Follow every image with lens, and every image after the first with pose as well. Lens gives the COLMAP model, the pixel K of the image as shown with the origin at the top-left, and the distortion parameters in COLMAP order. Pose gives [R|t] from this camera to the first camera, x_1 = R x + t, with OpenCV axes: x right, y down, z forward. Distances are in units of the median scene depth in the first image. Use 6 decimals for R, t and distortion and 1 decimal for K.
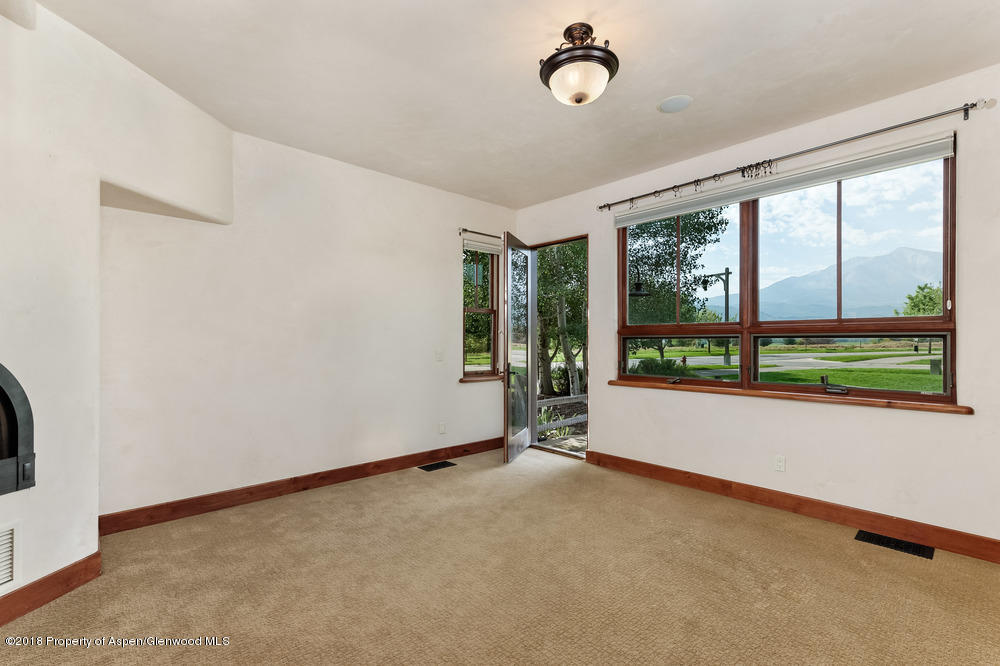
lens RADIAL K [[443.8, 0, 495.3], [0, 443.8, 338.5], [0, 0, 1]] dist [0.001243, 0.000168]
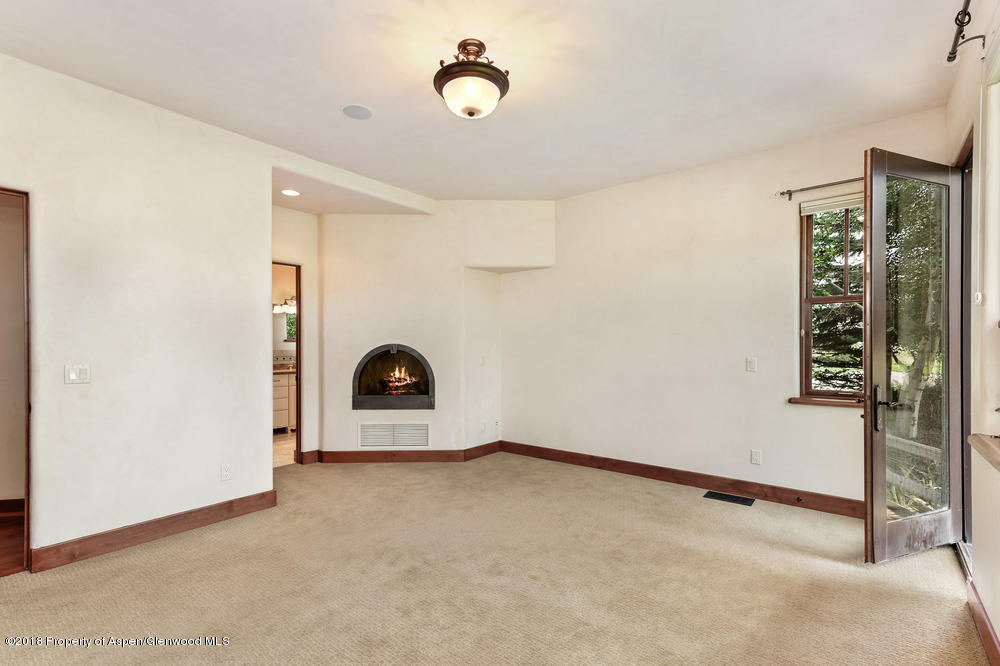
lens RADIAL K [[443.8, 0, 498.9], [0, 443.8, 338.2], [0, 0, 1]] dist [0.001243, 0.000168]
pose [[0.147386, -0.006516, -0.989058, 0.773533], [0.017206, 0.999844, -0.004023, -0.016382], [0.988929, -0.016425, 0.147475, 0.575557]]
